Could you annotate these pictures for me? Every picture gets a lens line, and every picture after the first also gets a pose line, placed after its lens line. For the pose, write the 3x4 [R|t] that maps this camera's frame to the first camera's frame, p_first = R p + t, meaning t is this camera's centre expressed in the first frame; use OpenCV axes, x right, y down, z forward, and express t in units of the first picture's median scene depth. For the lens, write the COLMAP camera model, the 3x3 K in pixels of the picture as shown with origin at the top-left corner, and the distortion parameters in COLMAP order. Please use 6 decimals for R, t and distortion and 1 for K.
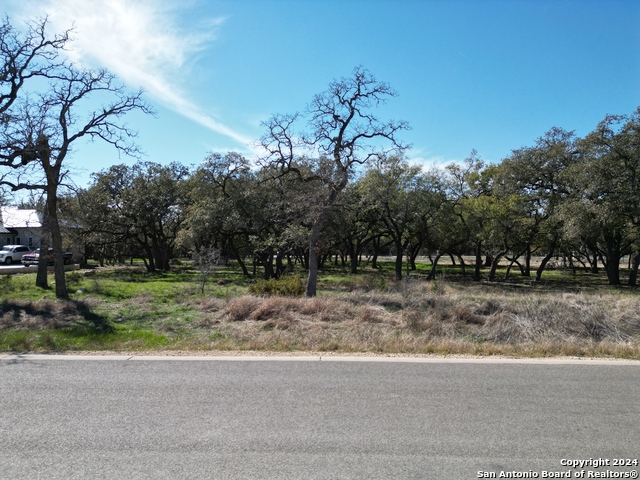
lens RADIAL K [[447.1, 0, 320.6], [0, 447.1, 241.1], [0, 0, 1]] dist [0.076809, -0.076123]
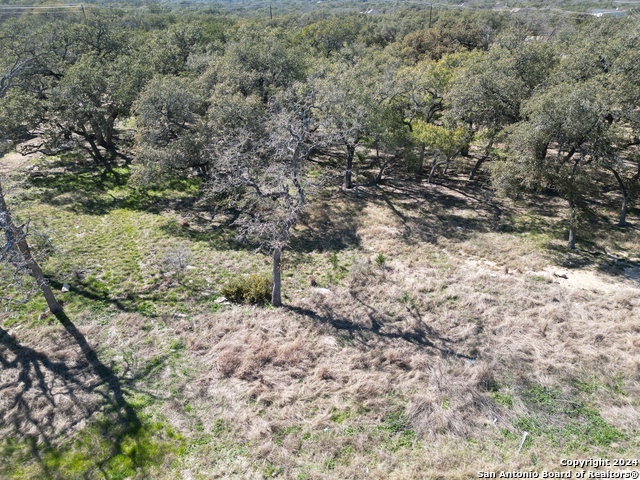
lens RADIAL K [[448.1, 0, 320.7], [0, 448.1, 240.7], [0, 0, 1]] dist [0.069219, -0.064272]
pose [[0.993096, -0.060252, 0.100650, -0.013156], [0.005193, 0.879751, 0.475407, -0.513959], [-0.117191, -0.471602, 0.873990, 0.006709]]
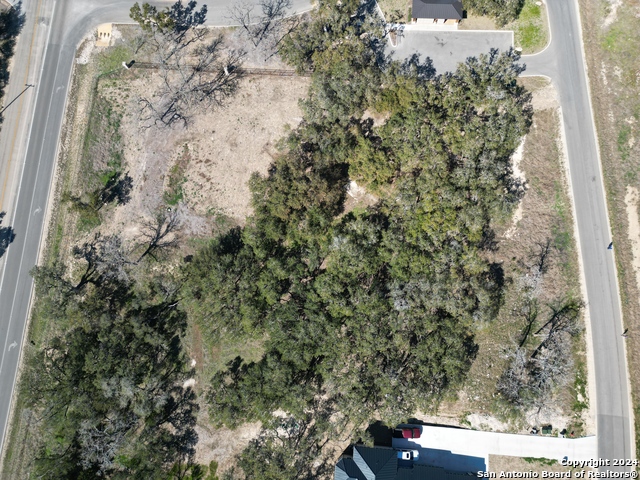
lens RADIAL K [[448.1, 0, 320.7], [0, 448.1, 240.7], [0, 0, 1]] dist [0.069219, -0.064272]
pose [[-0.067878, -0.984204, 0.163506, -0.180744], [0.040468, 0.161033, 0.986119, -4.710534], [-0.996873, 0.073552, 0.028898, 2.891869]]
